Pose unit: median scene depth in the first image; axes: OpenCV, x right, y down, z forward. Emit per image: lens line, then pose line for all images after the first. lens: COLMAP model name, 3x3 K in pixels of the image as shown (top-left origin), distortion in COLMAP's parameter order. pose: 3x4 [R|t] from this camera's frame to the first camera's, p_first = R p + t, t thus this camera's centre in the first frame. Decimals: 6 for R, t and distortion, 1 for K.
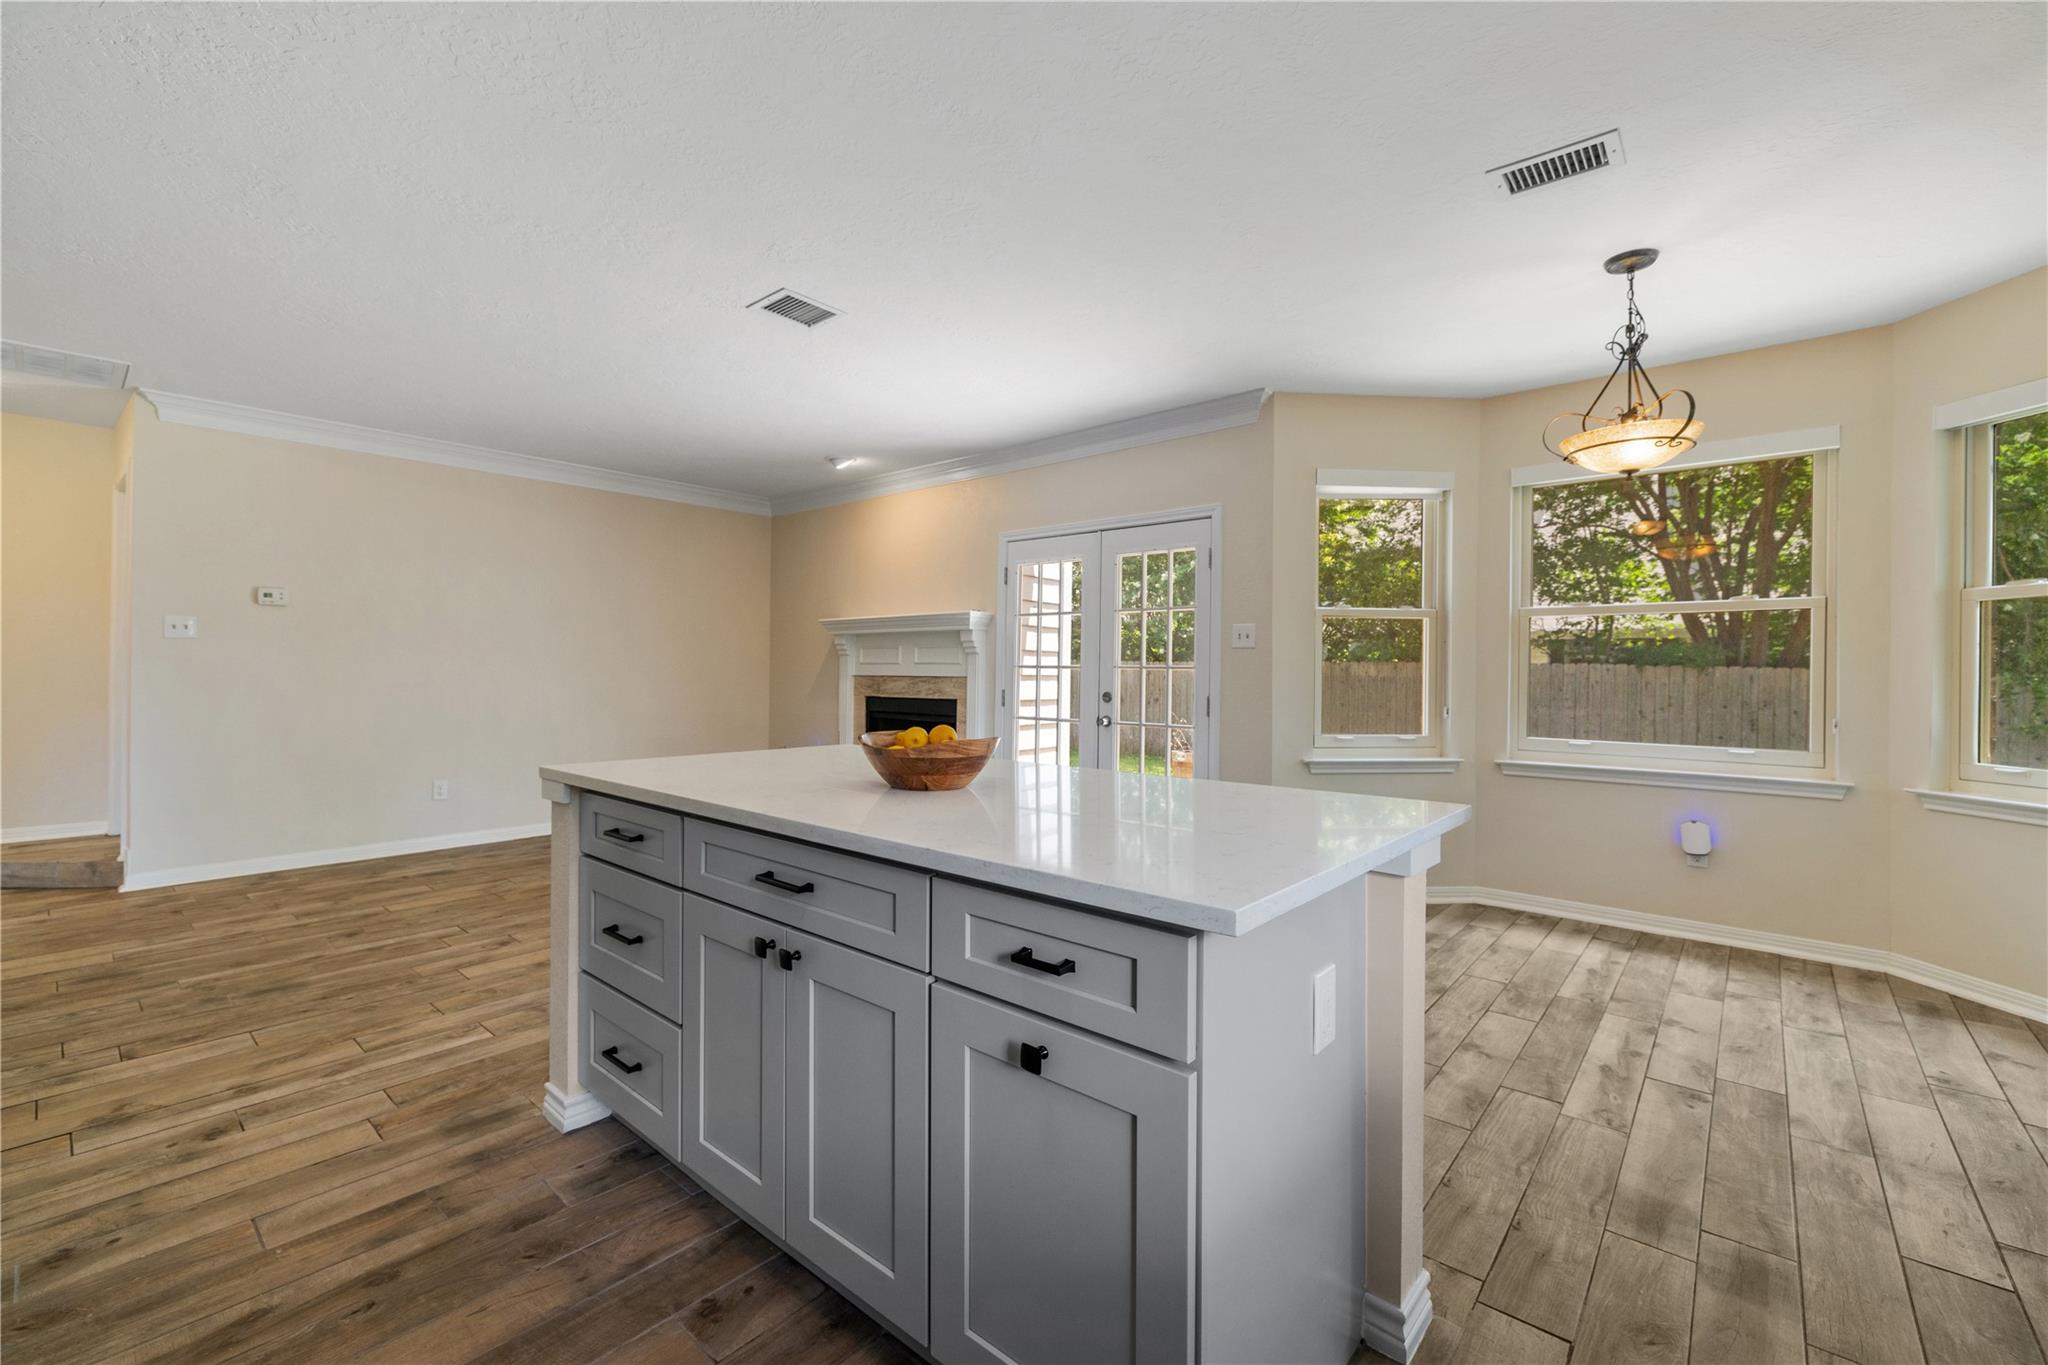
lens RADIAL K [[856.2, 0, 1016.1], [0, 856.2, 677.8], [0, 0, 1]] dist [0.000944, -0.000167]
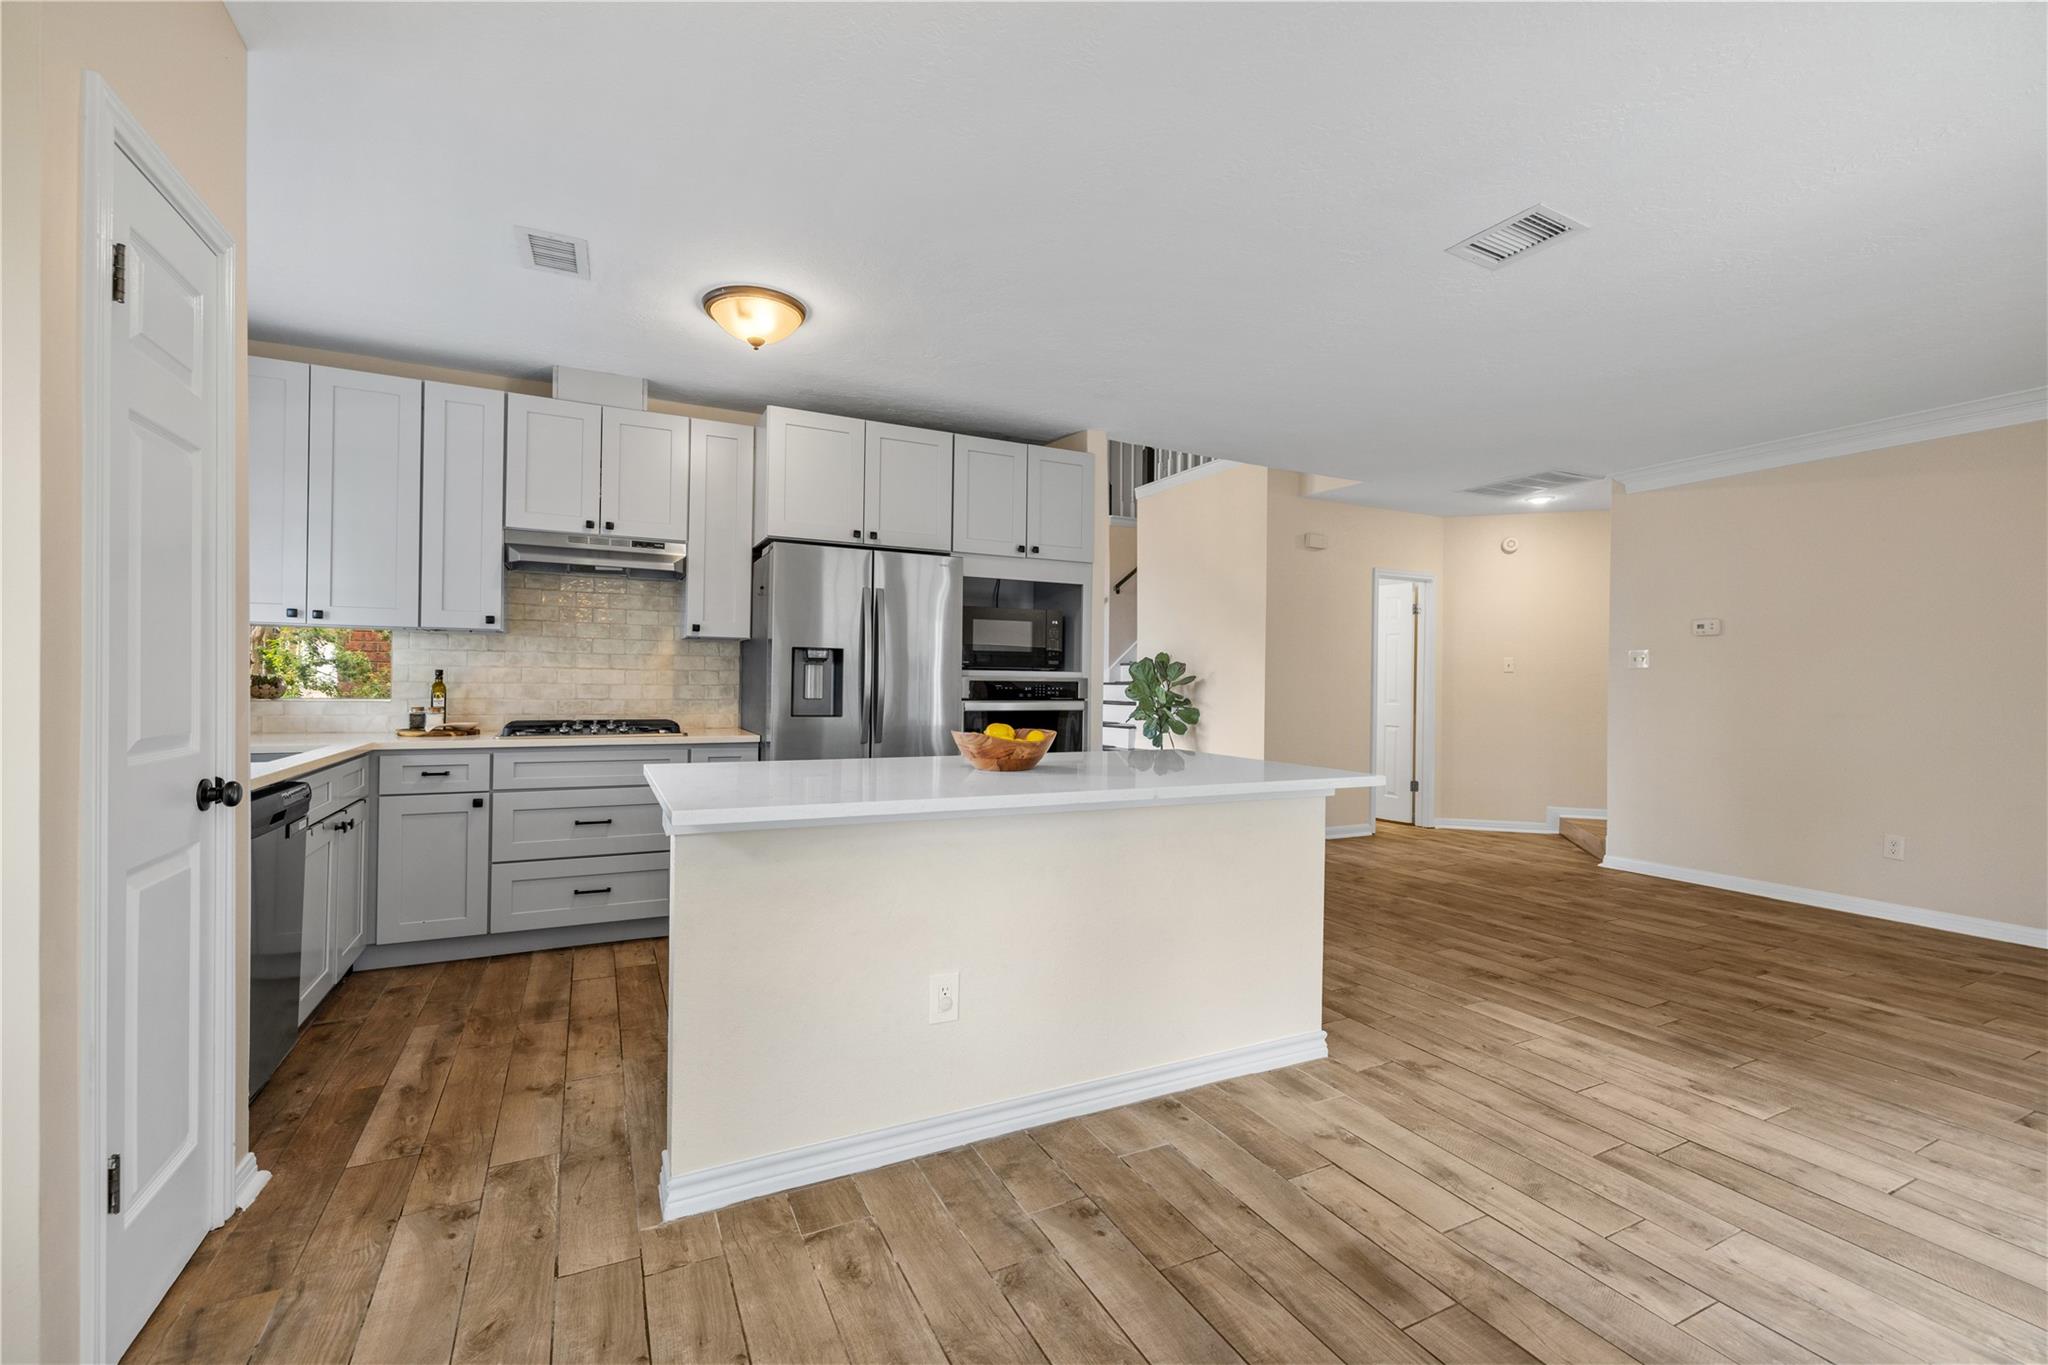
lens RADIAL K [[856.2, 0, 1006.0], [0, 856.2, 683.9], [0, 0, 1]] dist [0.000944, -0.000167]
pose [[-0.389695, -0.009905, -0.920891, 0.847547], [-0.024132, 0.999709, -0.000541, -0.004636], [0.920628, 0.022012, -0.389821, 1.139530]]
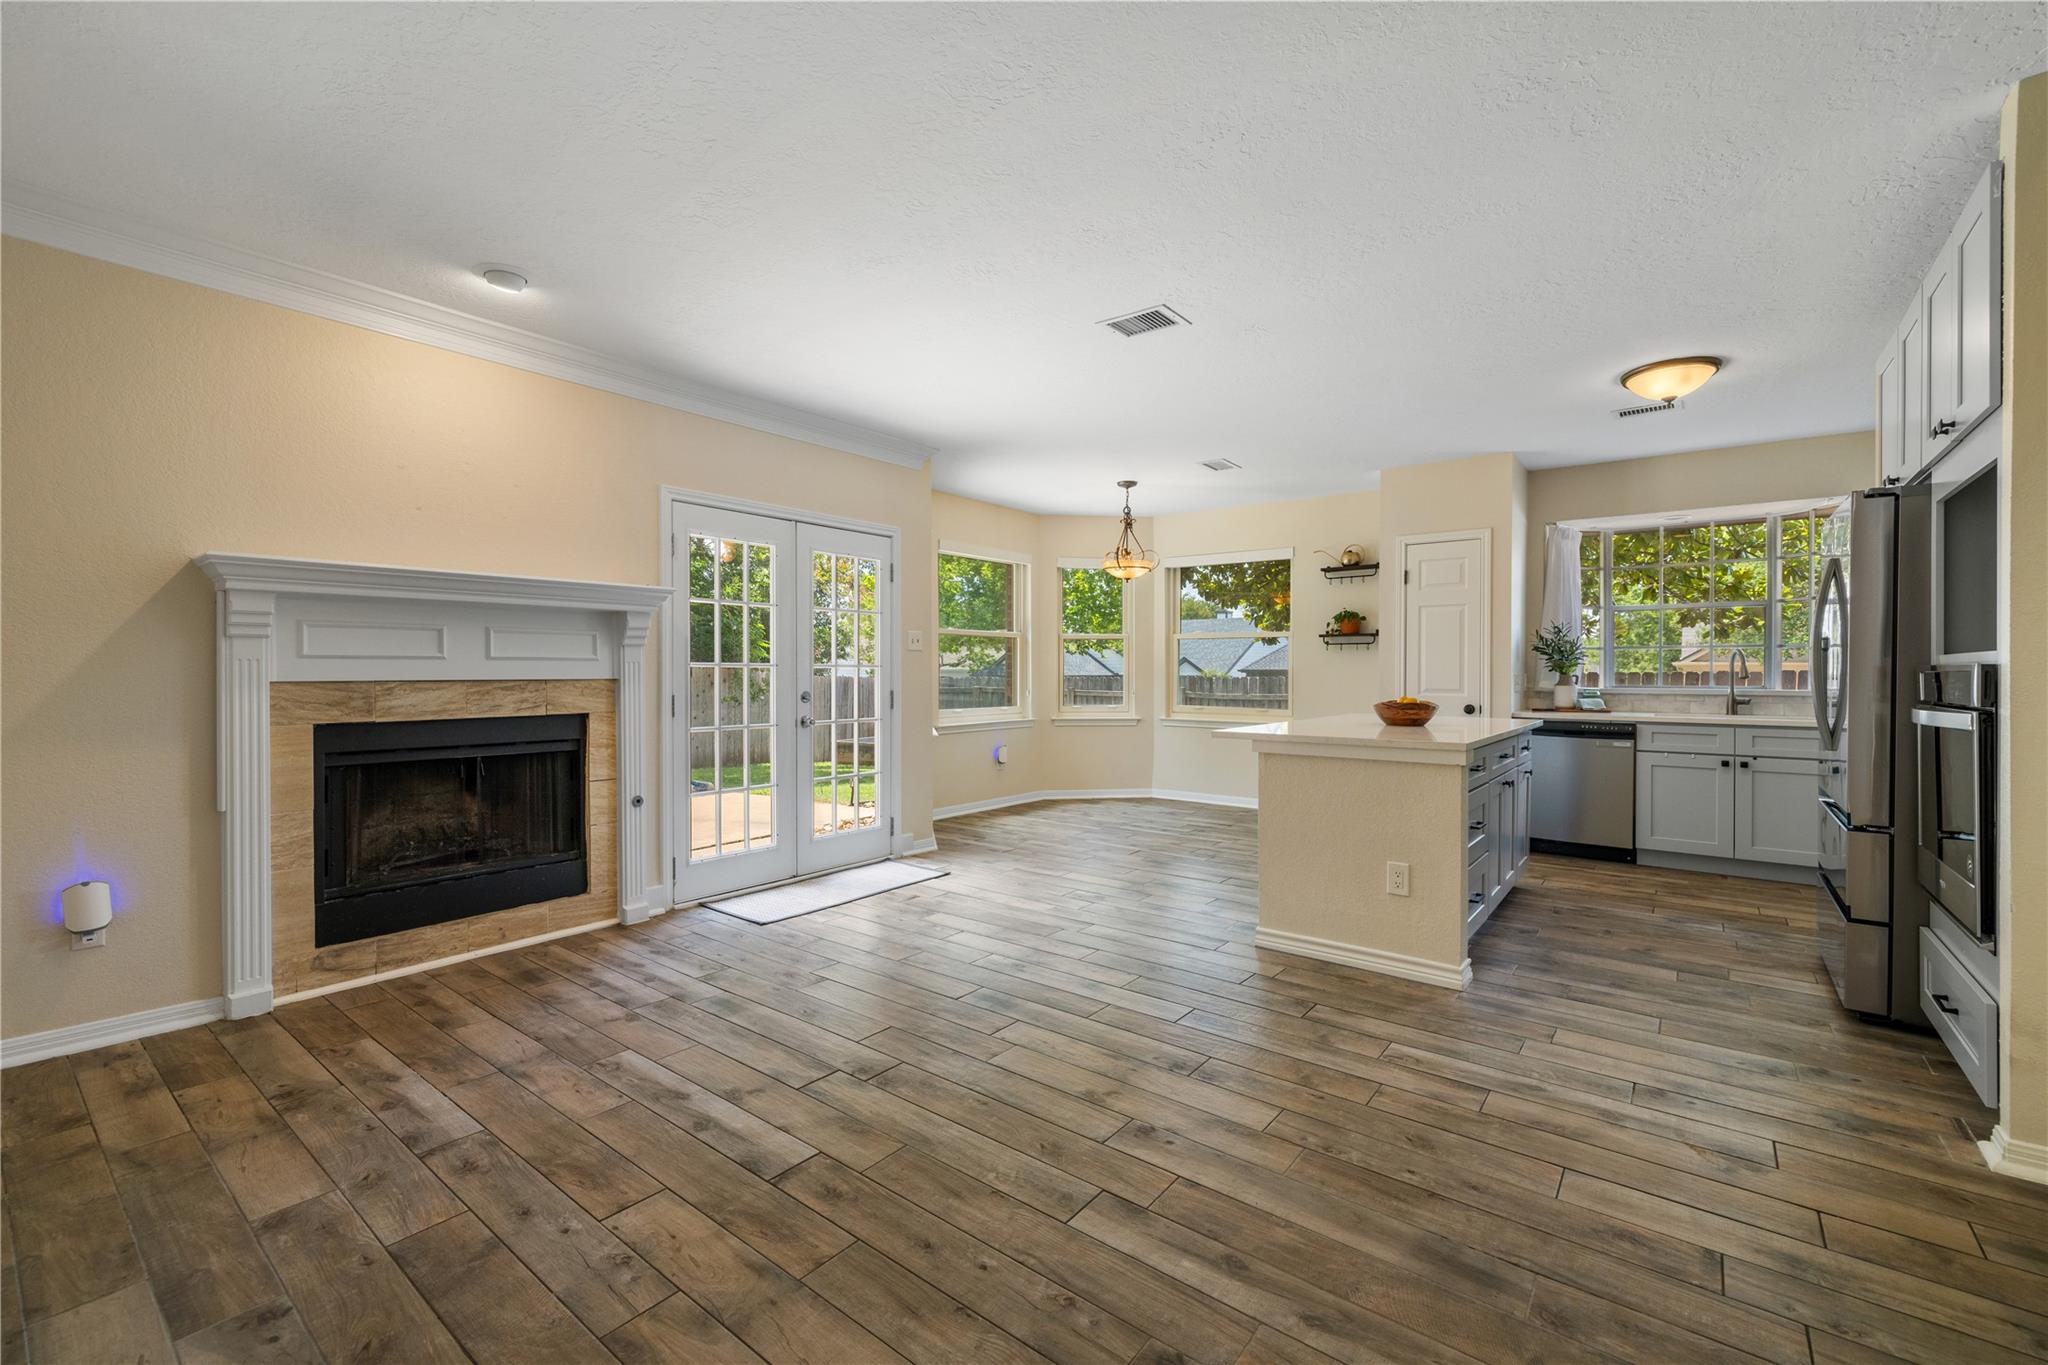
lens RADIAL K [[856.2, 0, 1005.9], [0, 856.2, 678.8], [0, 0, 1]] dist [0.000944, -0.000167]
pose [[-0.038678, -0.018214, 0.999086, -1.665759], [0.005429, 0.999815, 0.018437, -0.026872], [-0.999237, 0.006137, -0.038572, 1.565019]]
